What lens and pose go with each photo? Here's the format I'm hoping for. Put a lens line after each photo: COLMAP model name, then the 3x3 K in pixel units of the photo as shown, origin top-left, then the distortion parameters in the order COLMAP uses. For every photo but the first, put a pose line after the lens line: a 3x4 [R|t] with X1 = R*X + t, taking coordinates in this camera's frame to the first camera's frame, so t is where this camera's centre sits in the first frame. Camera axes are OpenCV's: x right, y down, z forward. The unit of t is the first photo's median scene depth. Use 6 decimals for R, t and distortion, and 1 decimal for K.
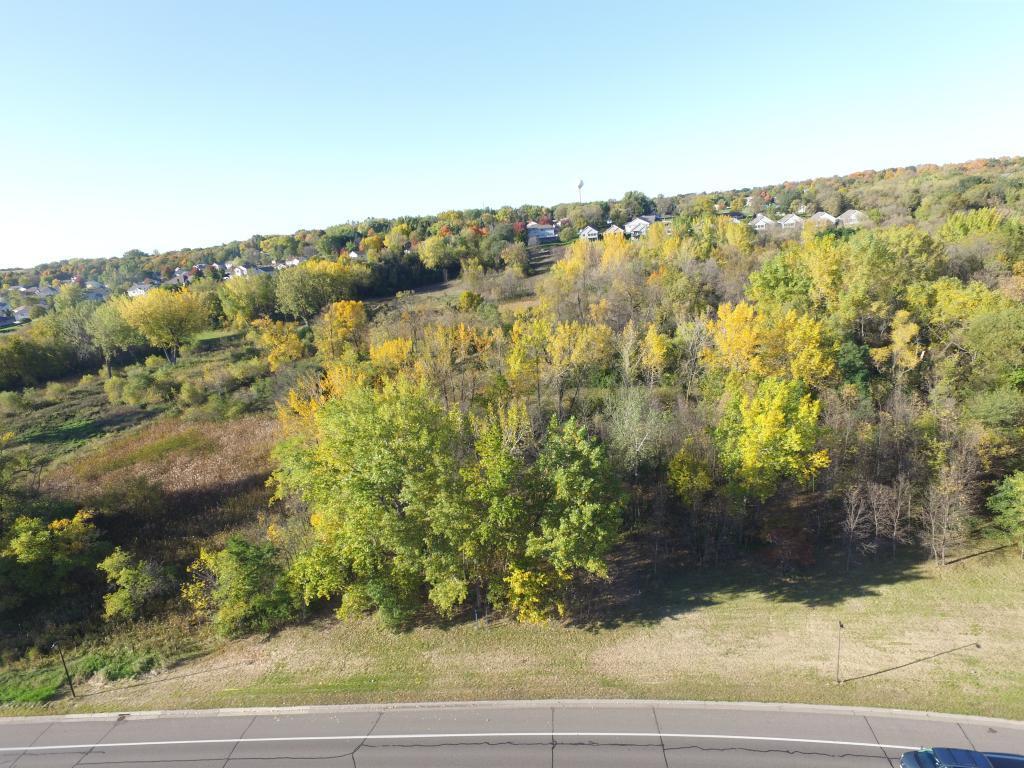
lens RADIAL K [[595.3, 0, 512.0], [0, 595.3, 392.2], [0, 0, 1]] dist [-0.007992, 0.013969]
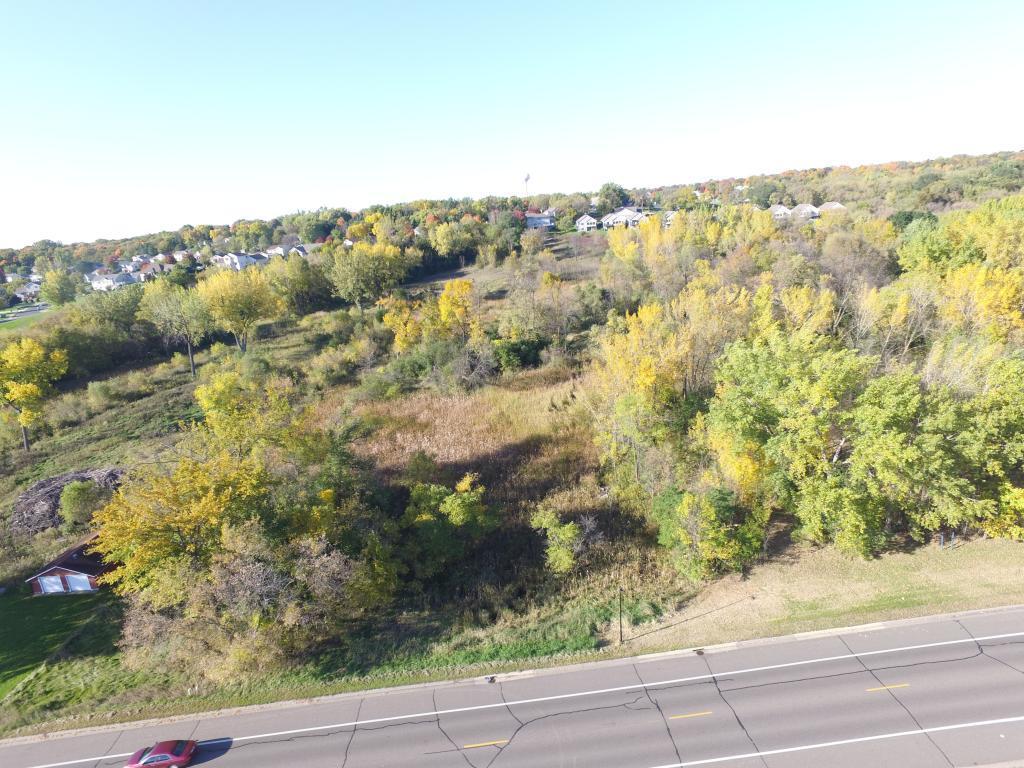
lens RADIAL K [[595.3, 0, 512.0], [0, 595.3, 392.2], [0, 0, 1]] dist [-0.007992, 0.013969]
pose [[0.988608, -0.032460, 0.146973, -0.925714], [0.031537, 0.999466, 0.008609, 0.070086], [-0.147173, -0.003876, 0.989103, 0.037721]]
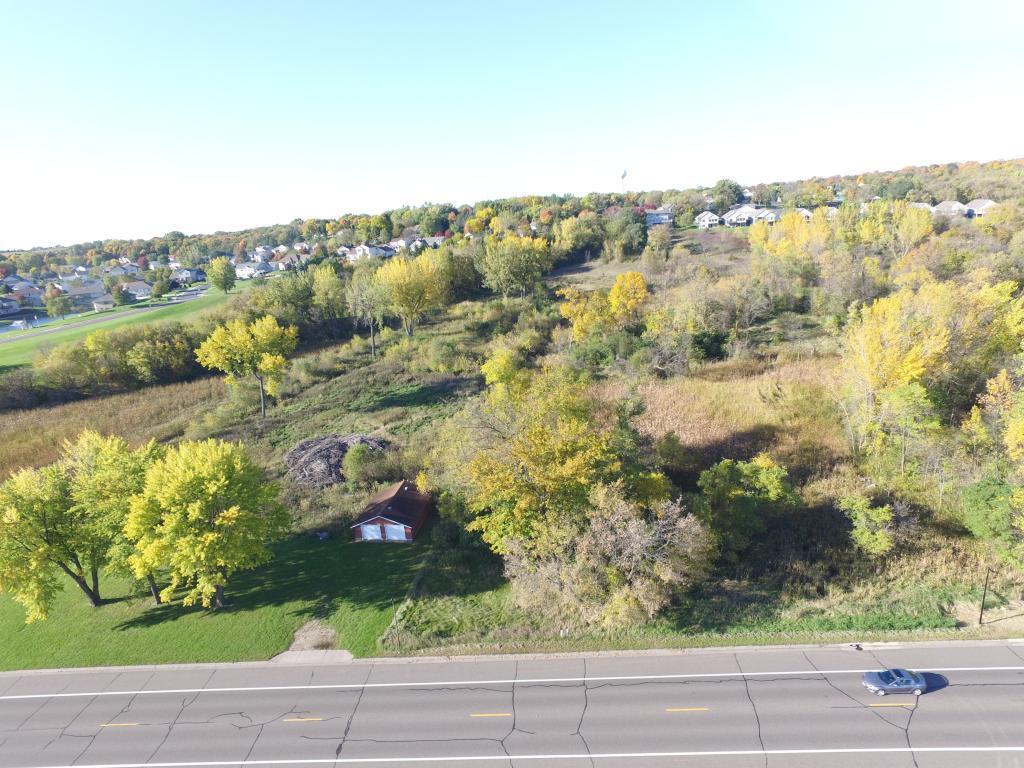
lens RADIAL K [[595.3, 0, 512.0], [0, 595.3, 392.2], [0, 0, 1]] dist [-0.007992, 0.013969]
pose [[0.999345, 0.009552, 0.034910, -1.376174], [-0.009943, 0.999890, 0.011028, 0.104051], [-0.034801, -0.011367, 0.999330, 0.023540]]
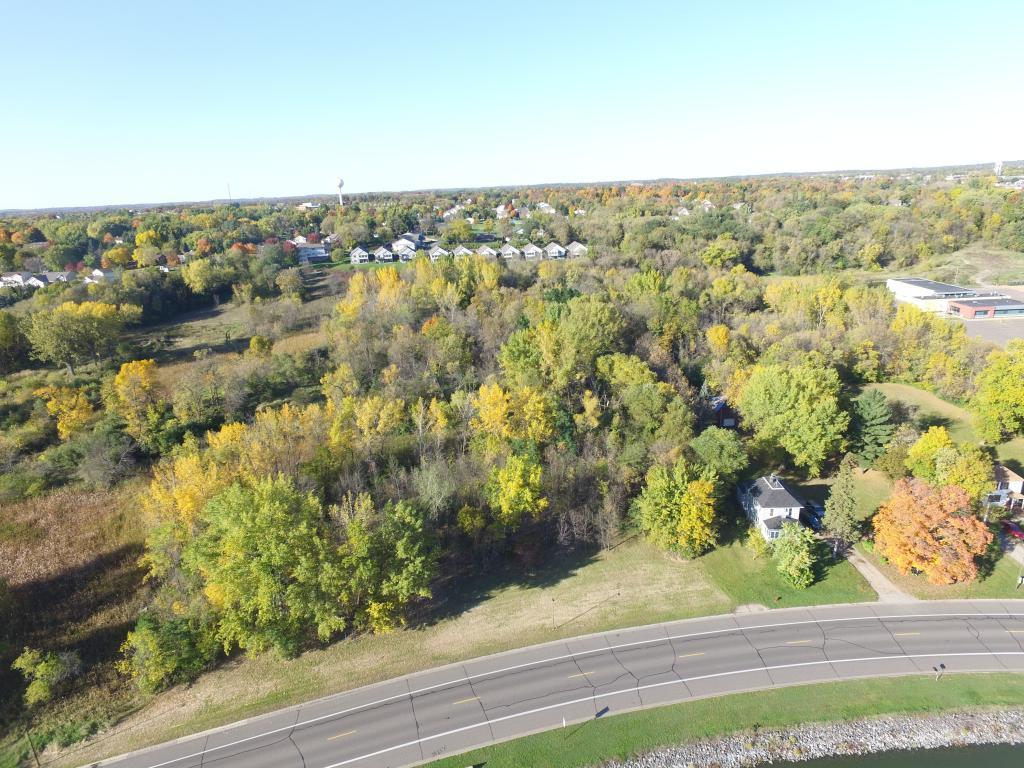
lens RADIAL K [[595.3, 0, 512.0], [0, 595.3, 392.2], [0, 0, 1]] dist [-0.007992, 0.013969]
pose [[0.926024, -0.070709, 0.370784, -0.175131], [0.060905, 0.997416, 0.038101, -0.265776], [-0.372520, -0.012700, 0.927937, -0.538107]]
